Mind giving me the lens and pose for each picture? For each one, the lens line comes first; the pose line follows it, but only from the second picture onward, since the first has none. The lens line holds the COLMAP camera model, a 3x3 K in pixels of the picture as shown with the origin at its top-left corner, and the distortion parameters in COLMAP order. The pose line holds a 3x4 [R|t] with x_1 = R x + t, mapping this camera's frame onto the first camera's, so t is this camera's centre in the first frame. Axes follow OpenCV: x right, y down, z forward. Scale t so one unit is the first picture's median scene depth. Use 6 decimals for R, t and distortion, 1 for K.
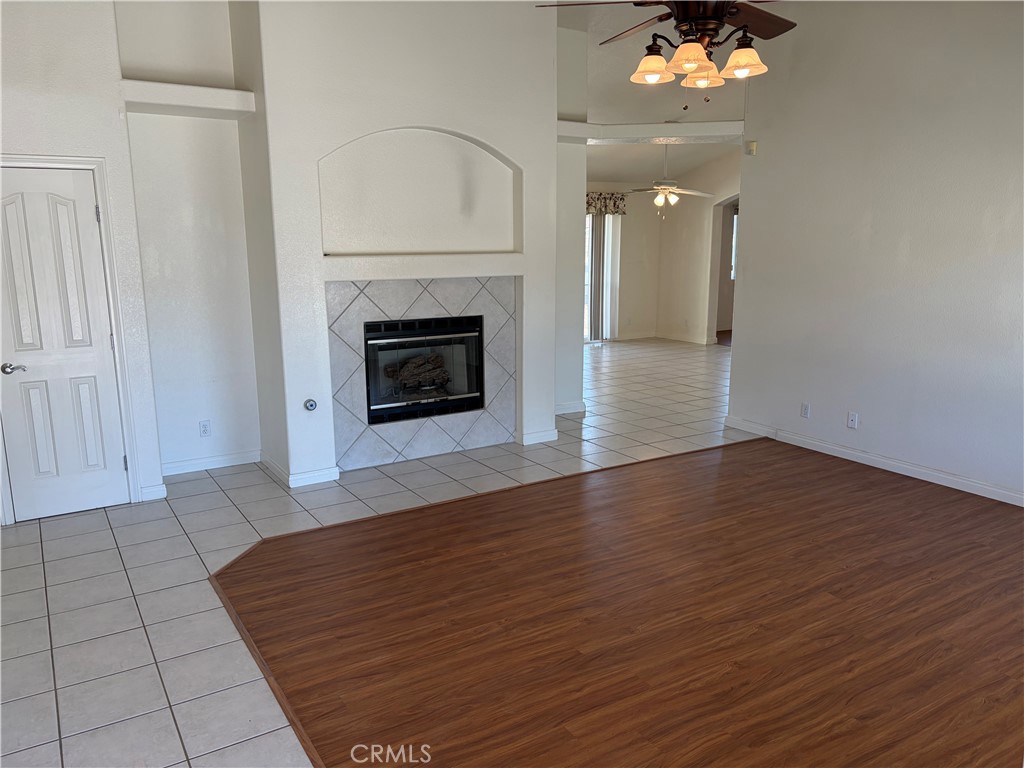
lens RADIAL K [[769.8, 0, 508.8], [0, 769.8, 390.6], [0, 0, 1]] dist [0.009495, -0.003406]
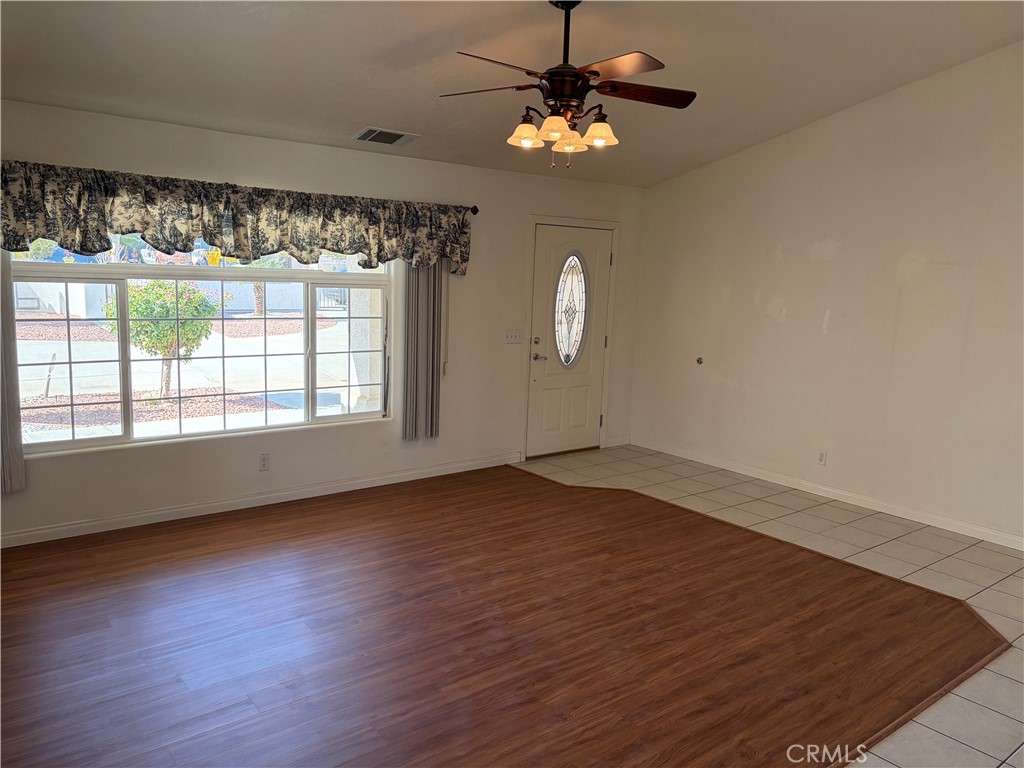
lens RADIAL K [[769.8, 0, 508.8], [0, 769.8, 390.6], [0, 0, 1]] dist [0.009495, -0.003406]
pose [[-0.993284, -0.013119, -0.114955, 0.295586], [-0.053675, 0.932418, 0.357373, -0.304374], [0.102498, 0.361143, -0.926860, 1.435053]]
